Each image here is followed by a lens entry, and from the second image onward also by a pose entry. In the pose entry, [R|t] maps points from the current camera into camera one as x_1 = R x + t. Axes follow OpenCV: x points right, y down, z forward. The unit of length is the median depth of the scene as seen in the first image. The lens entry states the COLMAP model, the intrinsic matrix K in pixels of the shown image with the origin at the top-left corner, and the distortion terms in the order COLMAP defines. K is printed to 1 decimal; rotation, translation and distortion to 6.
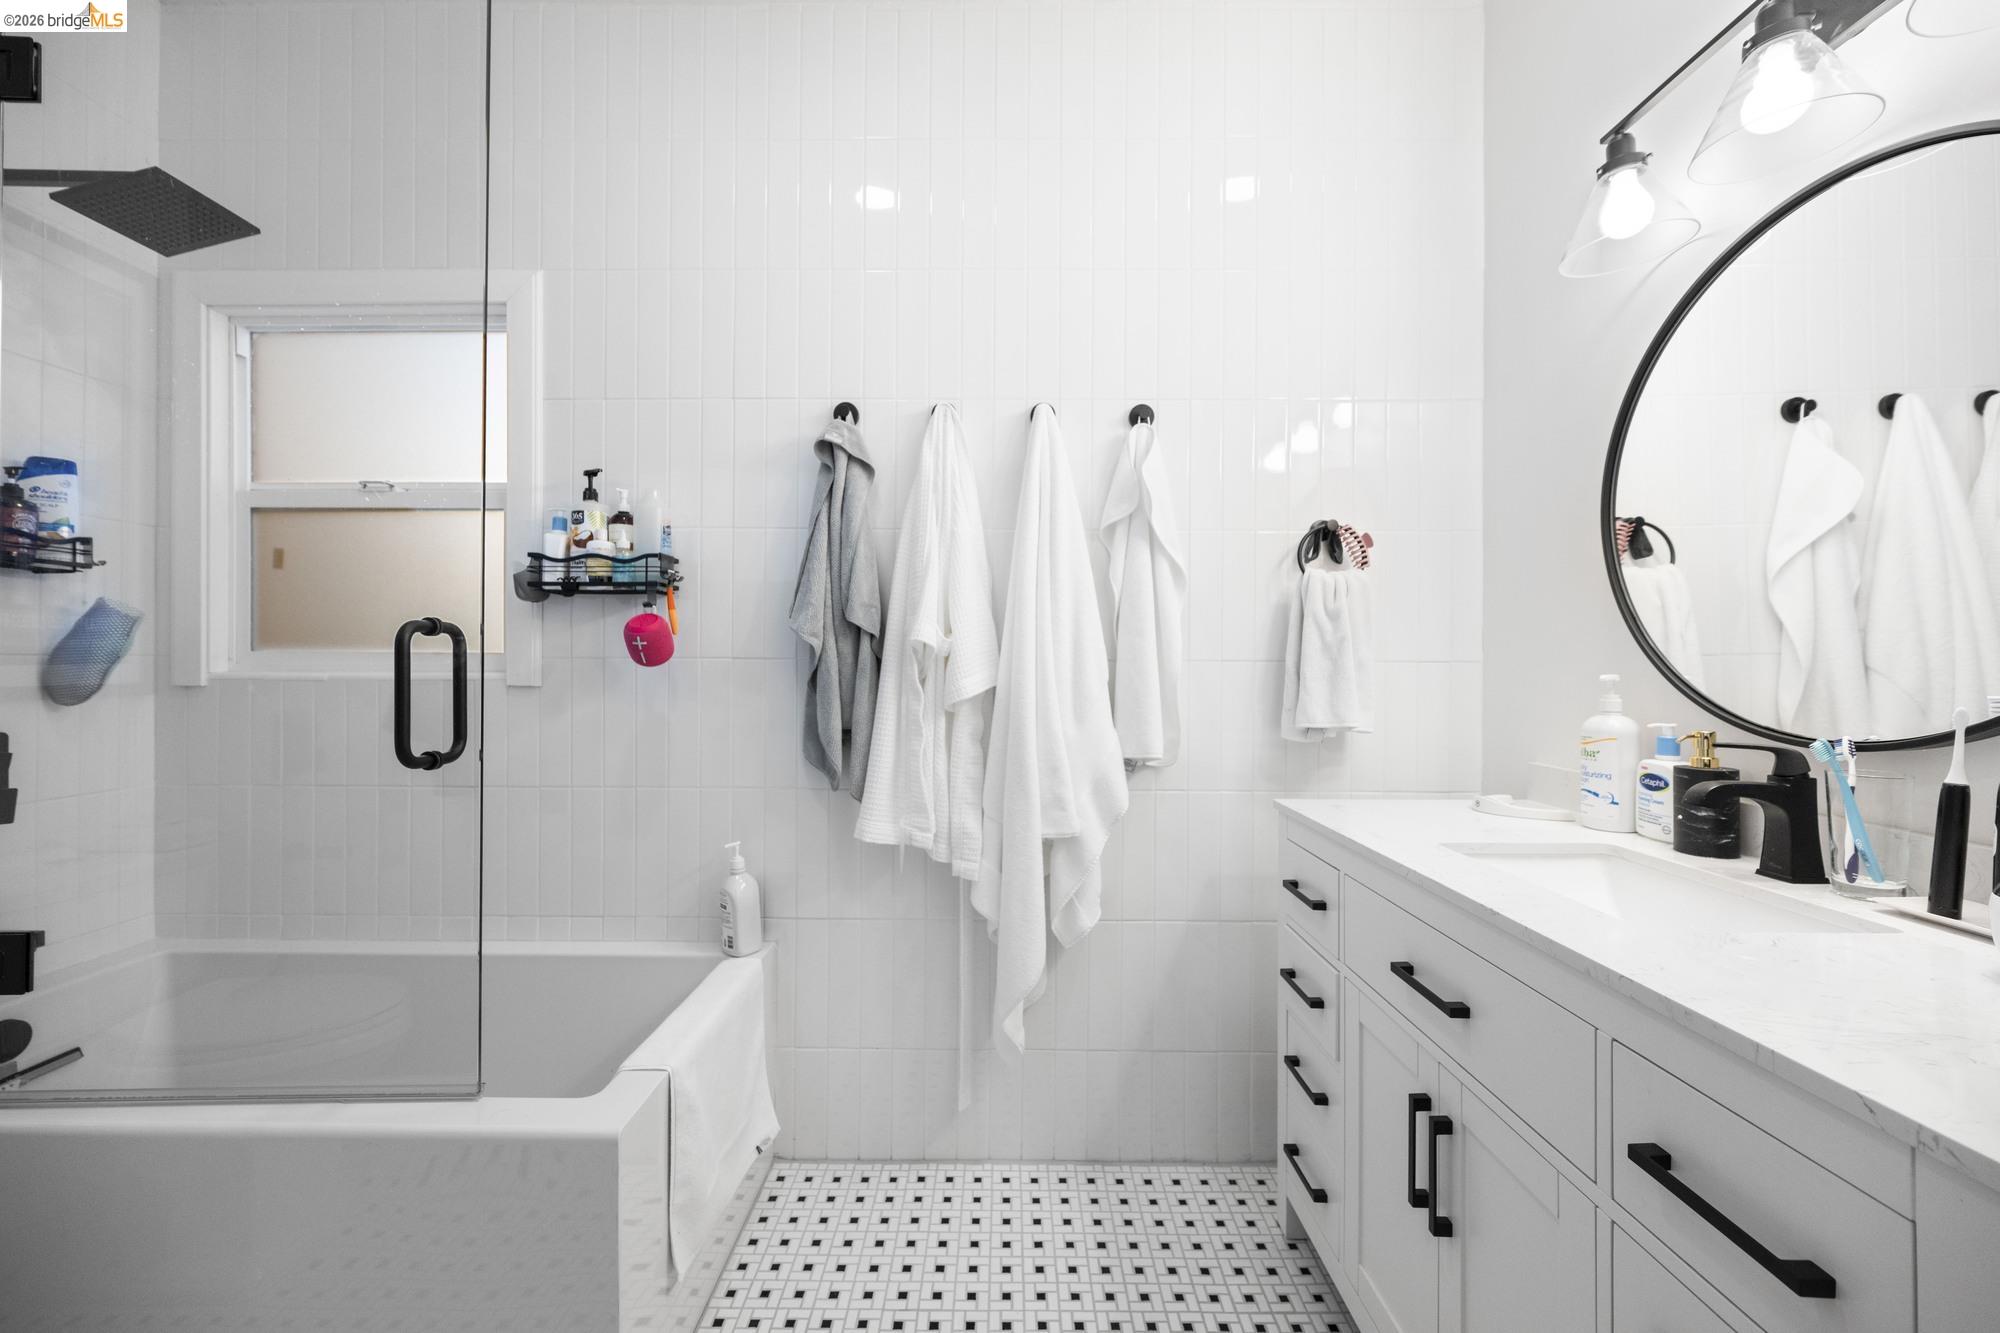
lens RADIAL K [[794.5, 0, 1001.0], [0, 794.5, 663.5], [0, 0, 1]] dist [0.001966, -0.000536]
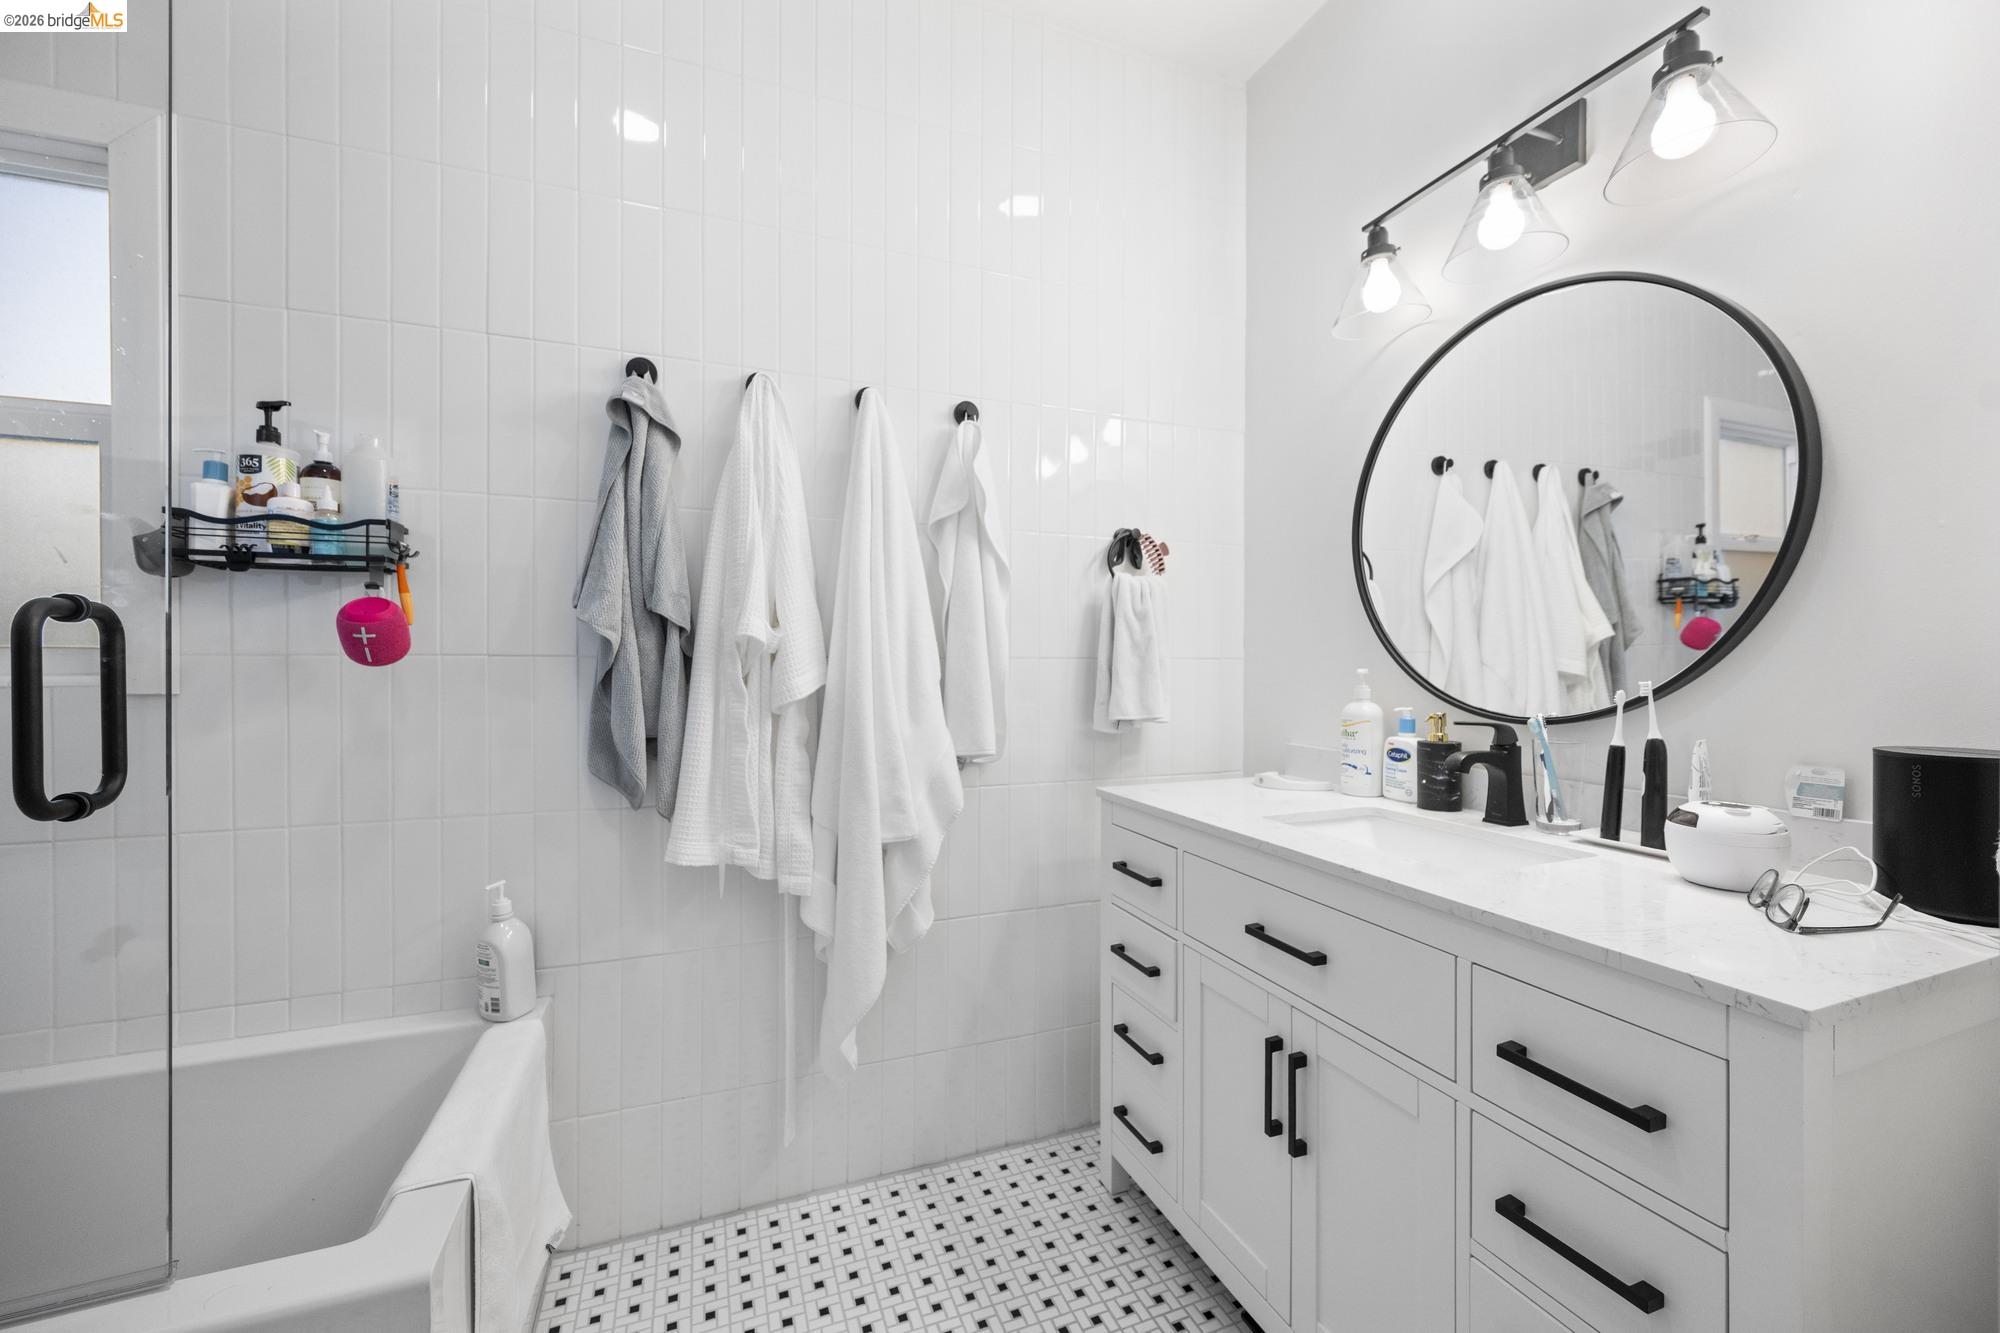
lens RADIAL K [[794.5, 0, 1006.1], [0, 794.5, 667.8], [0, 0, 1]] dist [0.001966, -0.000536]
pose [[0.928290, -0.005449, 0.371817, -0.160160], [0.002410, 0.999960, 0.008636, 0.000358], [-0.371850, -0.007121, 0.928266, 0.055389]]
